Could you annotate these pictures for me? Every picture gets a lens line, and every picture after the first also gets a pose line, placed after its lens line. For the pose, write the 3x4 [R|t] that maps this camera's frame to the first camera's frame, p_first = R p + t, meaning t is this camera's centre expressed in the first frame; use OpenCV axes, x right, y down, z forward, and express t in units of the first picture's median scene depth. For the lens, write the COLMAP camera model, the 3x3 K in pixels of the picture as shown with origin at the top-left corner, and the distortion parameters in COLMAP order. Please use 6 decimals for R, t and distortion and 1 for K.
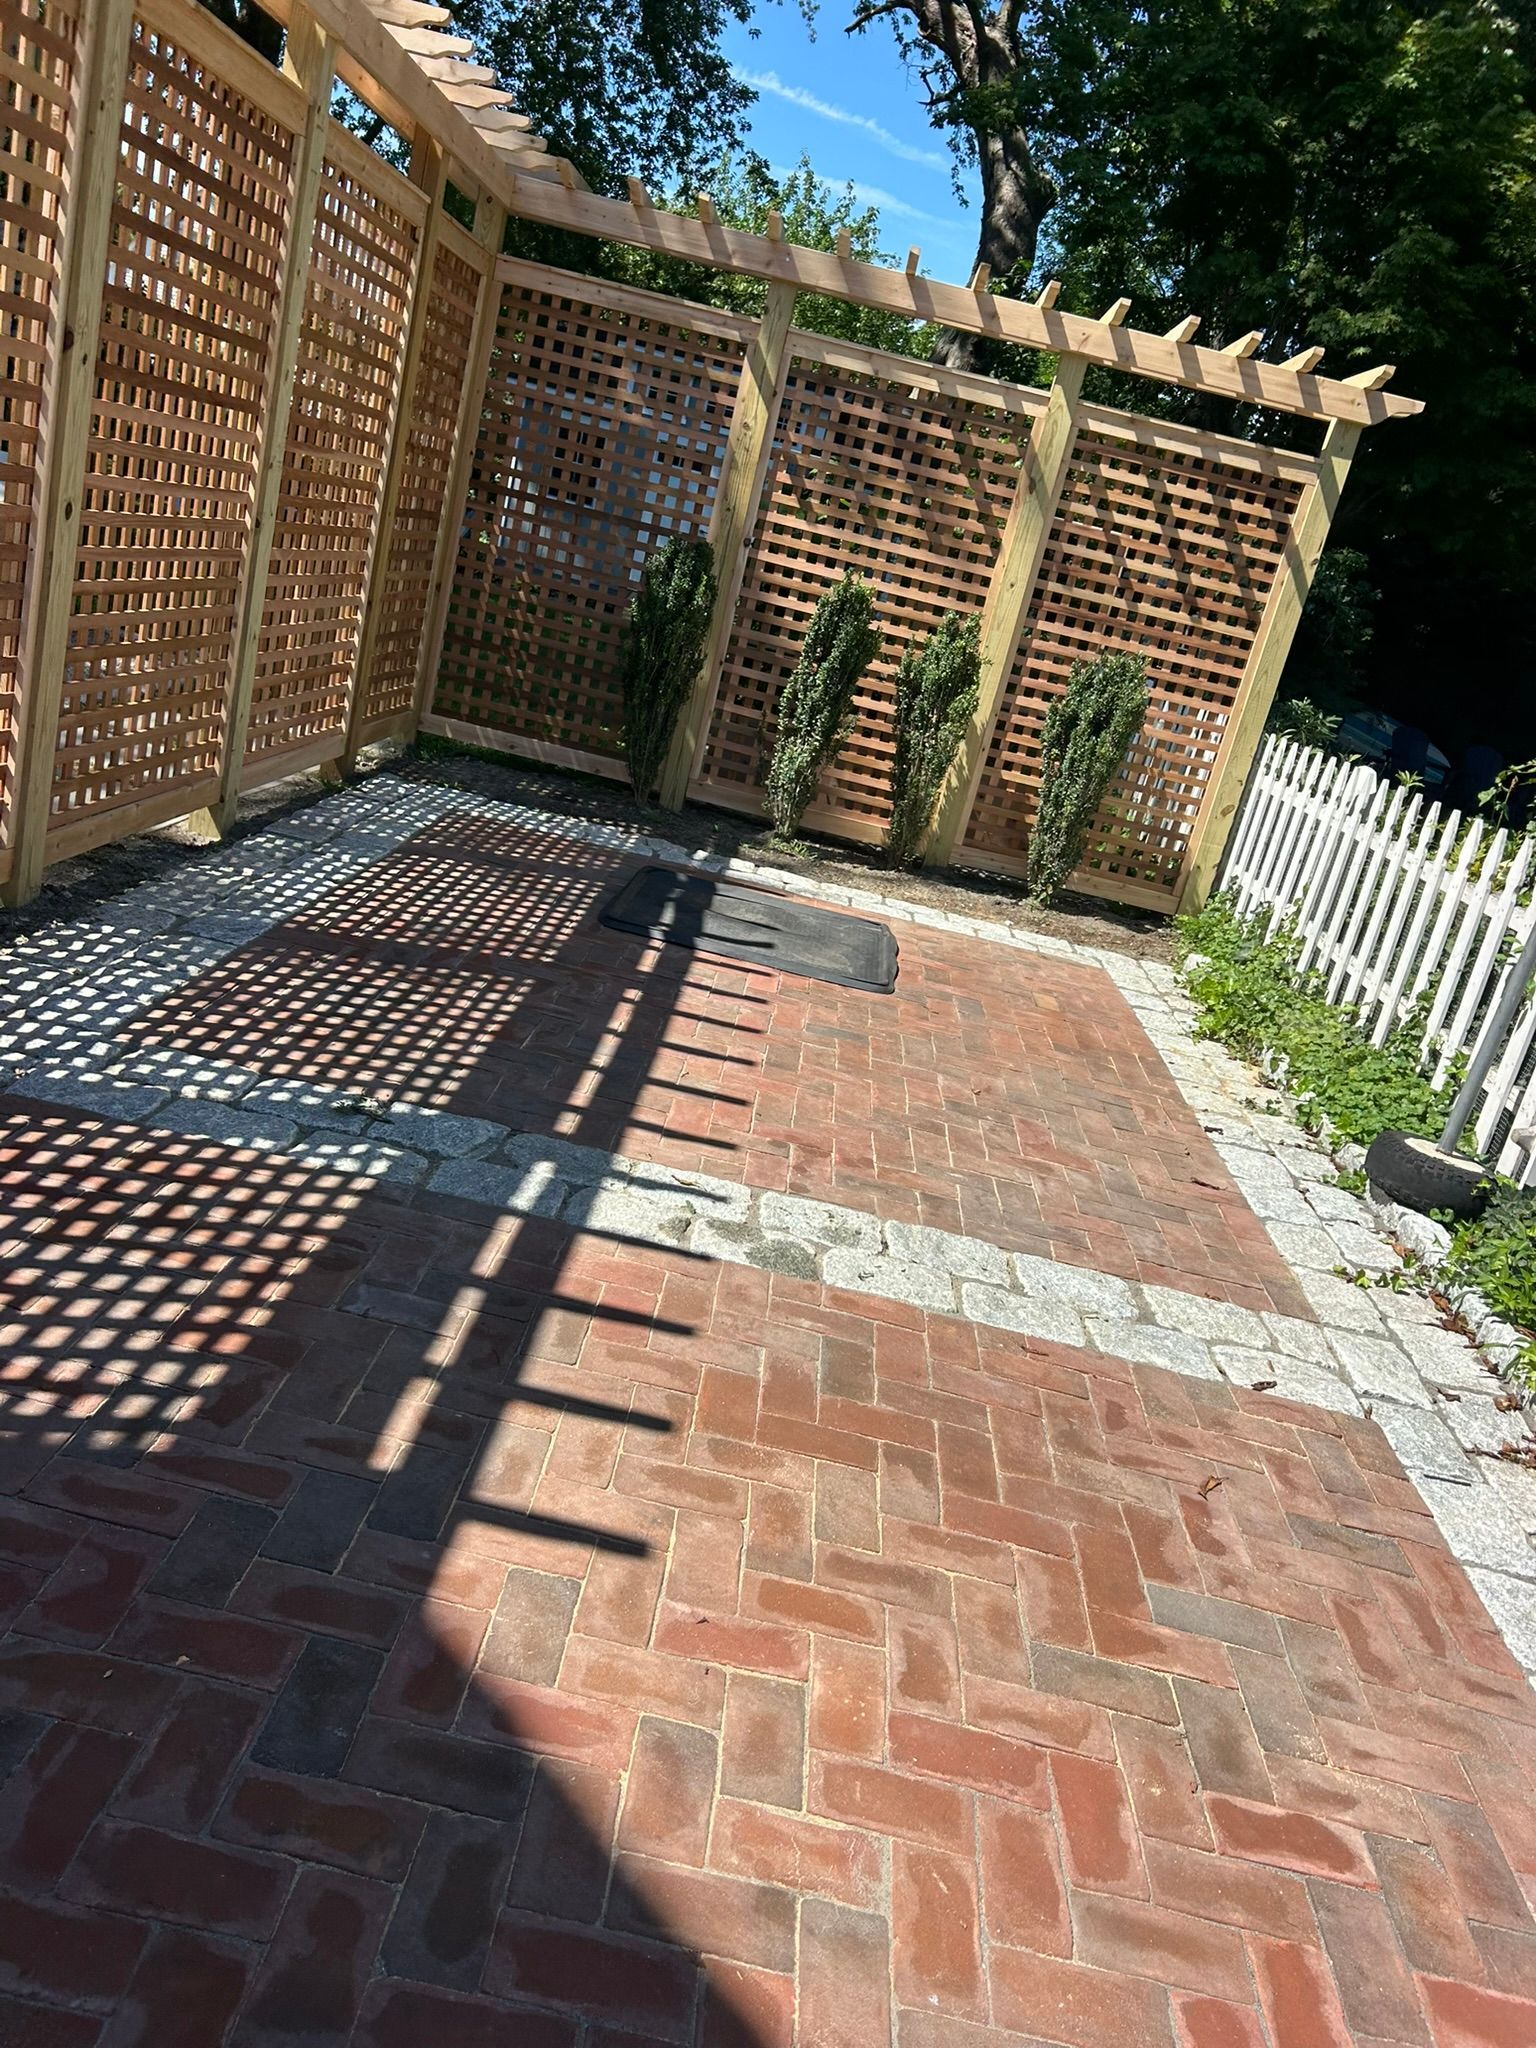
lens RADIAL K [[1539.5, 0, 816.0], [0, 1539.5, 1033.1], [0, 0, 1]] dist [0.076850, -0.090365]
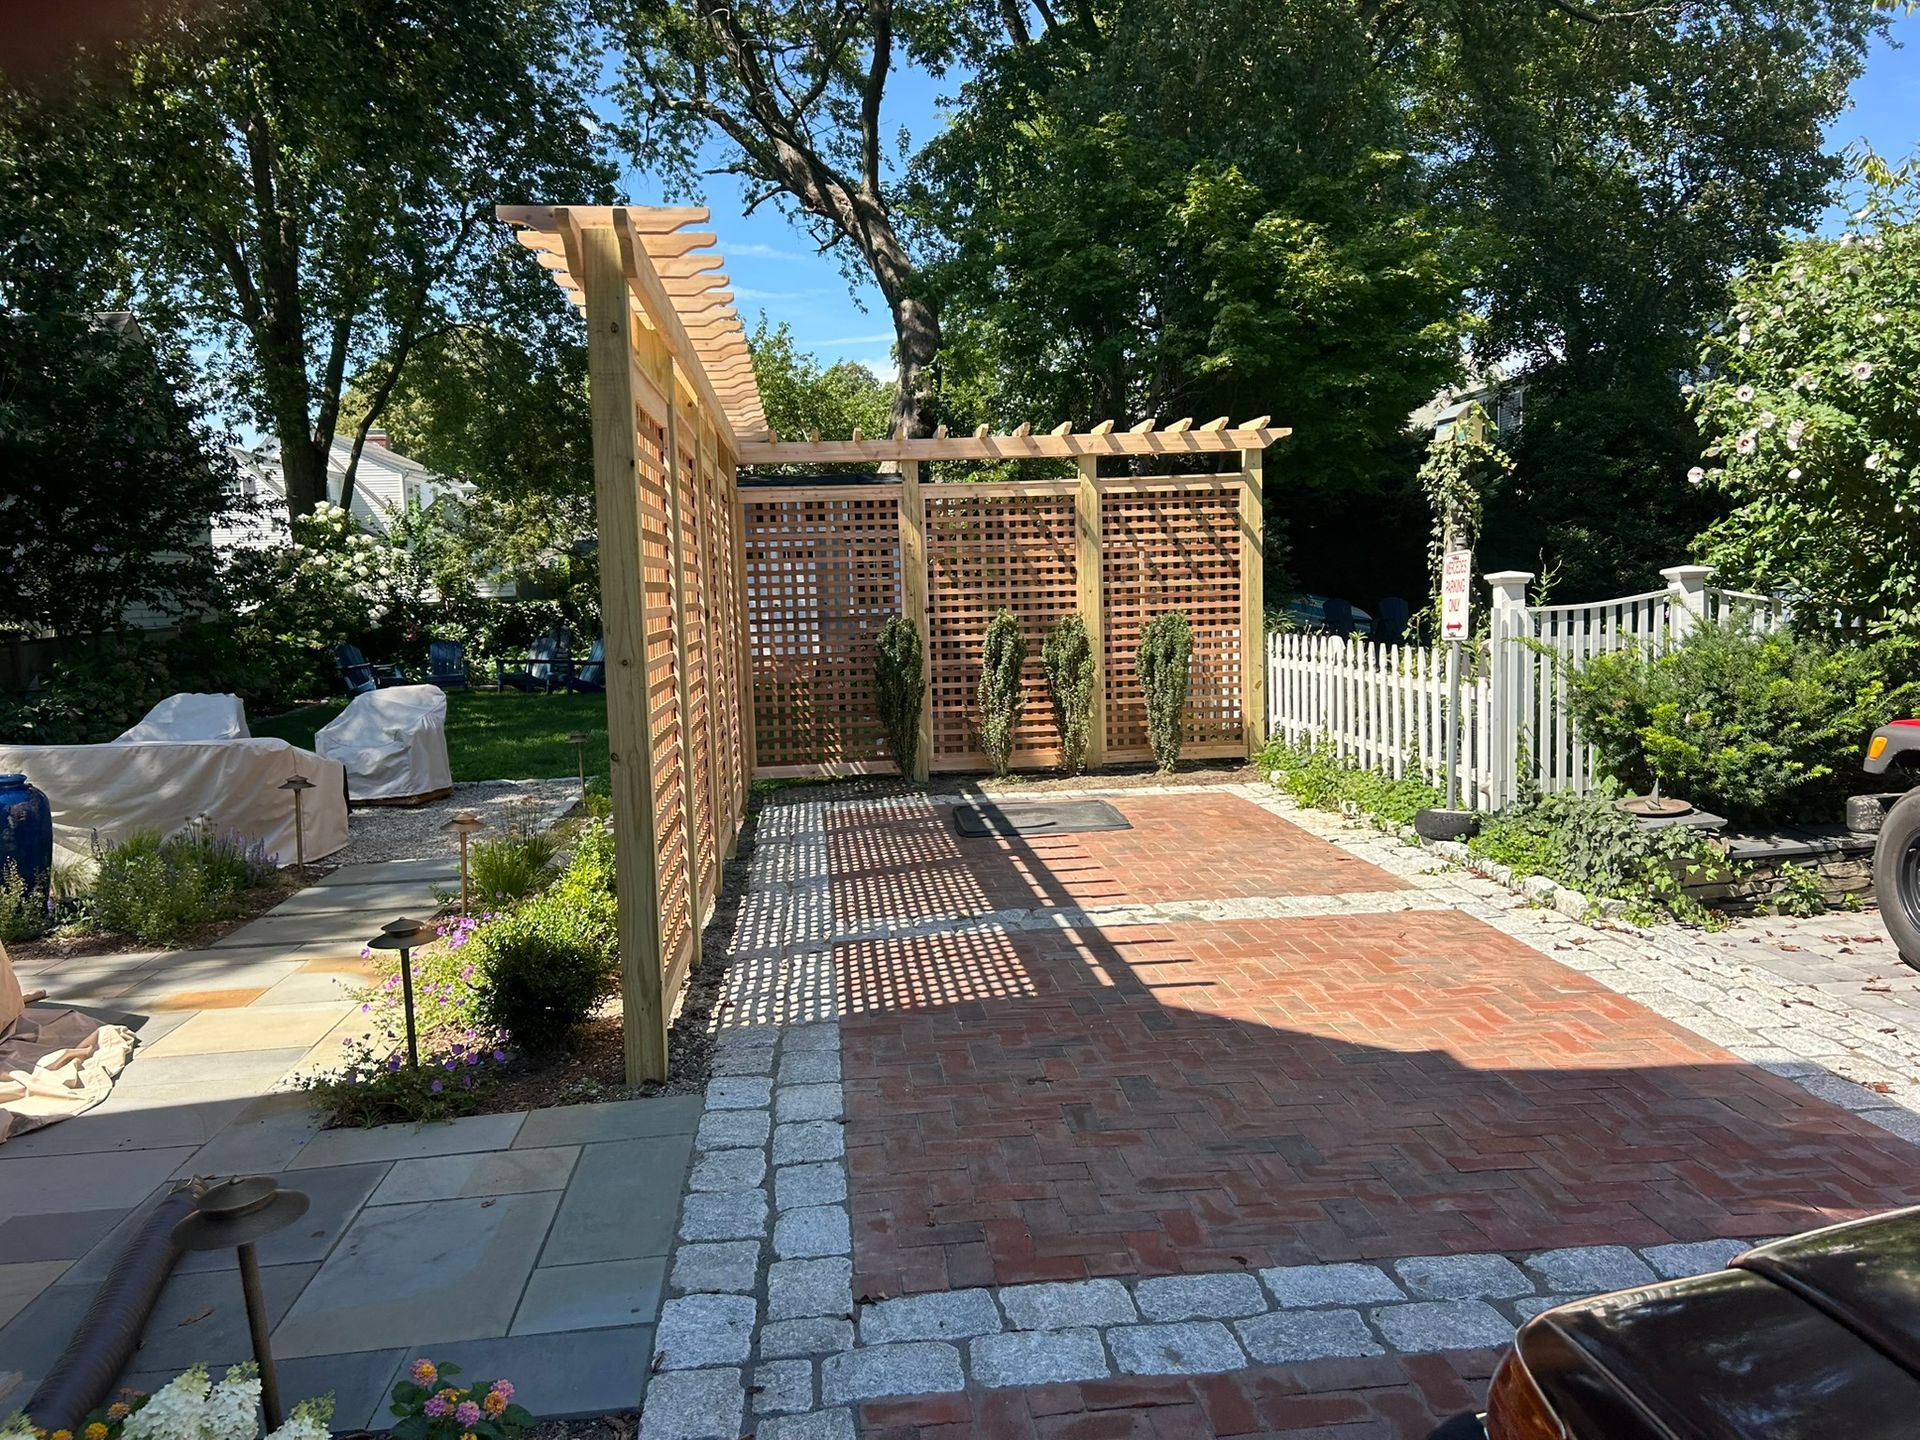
lens RADIAL K [[1443.3, 0, 960.4], [0, 1443.3, 737.0], [0, 0, 1]] dist [0.076850, -0.090365]
pose [[0.955643, -0.276958, 0.100200, -0.200120], [0.290434, 0.942669, -0.164389, 0.065428], [-0.048927, 0.186199, 0.981293, -0.455562]]
